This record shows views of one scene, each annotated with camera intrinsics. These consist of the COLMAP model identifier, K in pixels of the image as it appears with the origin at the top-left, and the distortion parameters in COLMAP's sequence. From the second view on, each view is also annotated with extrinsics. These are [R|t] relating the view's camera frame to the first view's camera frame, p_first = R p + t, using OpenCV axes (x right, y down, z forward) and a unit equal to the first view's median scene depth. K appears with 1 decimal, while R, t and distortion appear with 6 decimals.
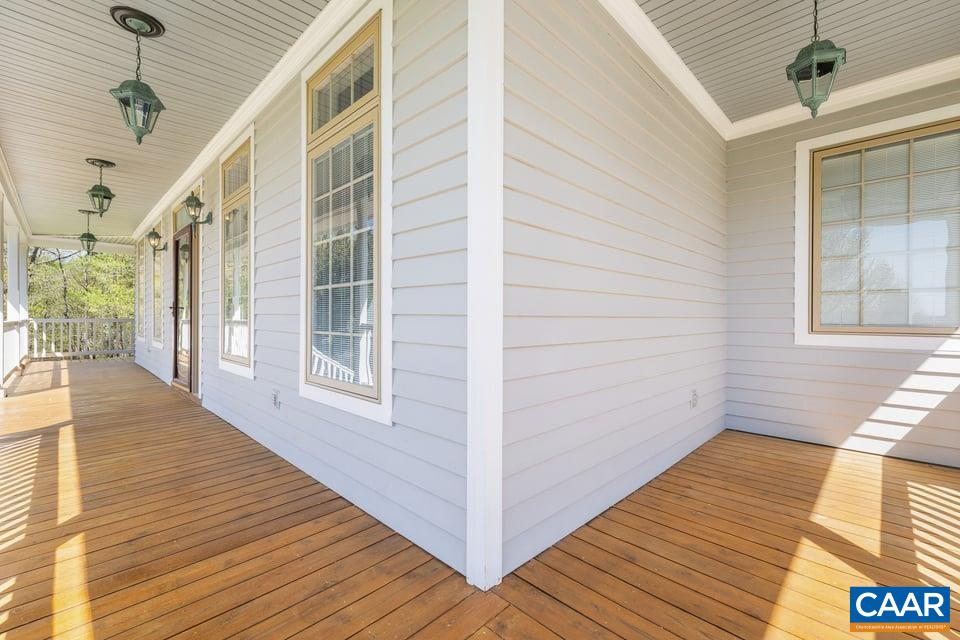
lens RADIAL K [[406.8, 0, 481.8], [0, 406.8, 318.3], [0, 0, 1]] dist [0.001373, 0.000390]
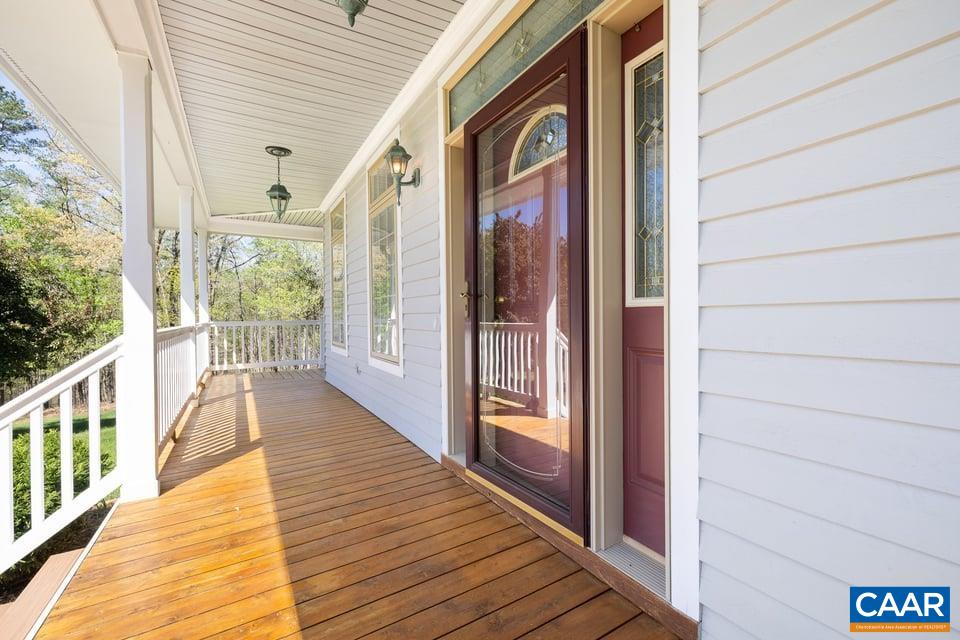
lens RADIAL K [[406.8, 0, 481.8], [0, 406.8, 318.3], [0, 0, 1]] dist [0.001373, 0.000390]
pose [[0.966672, -0.011750, -0.255749, -1.209626], [0.012880, 0.999913, 0.002742, -0.004600], [0.255694, -0.005944, 0.966739, 1.129328]]
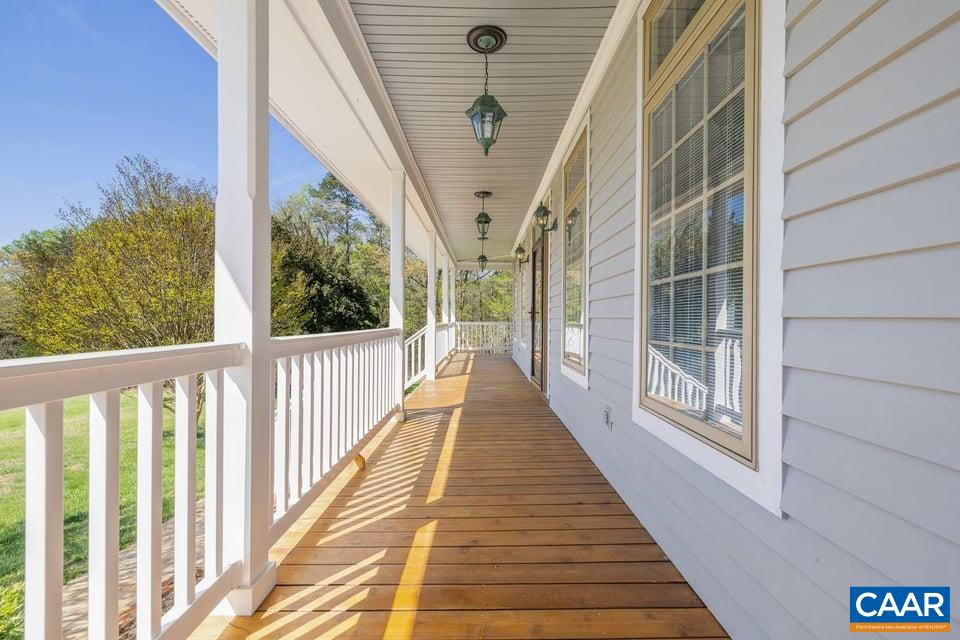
lens RADIAL K [[416.6, 0, 485.1], [0, 416.6, 322.5], [0, 0, 1]] dist [0.012974, 0.000170]
pose [[0.701721, 0.003998, -0.712441, -0.066968], [-0.003300, 0.999992, 0.002361, -0.002499], [0.712444, 0.000694, 0.701729, 0.212662]]
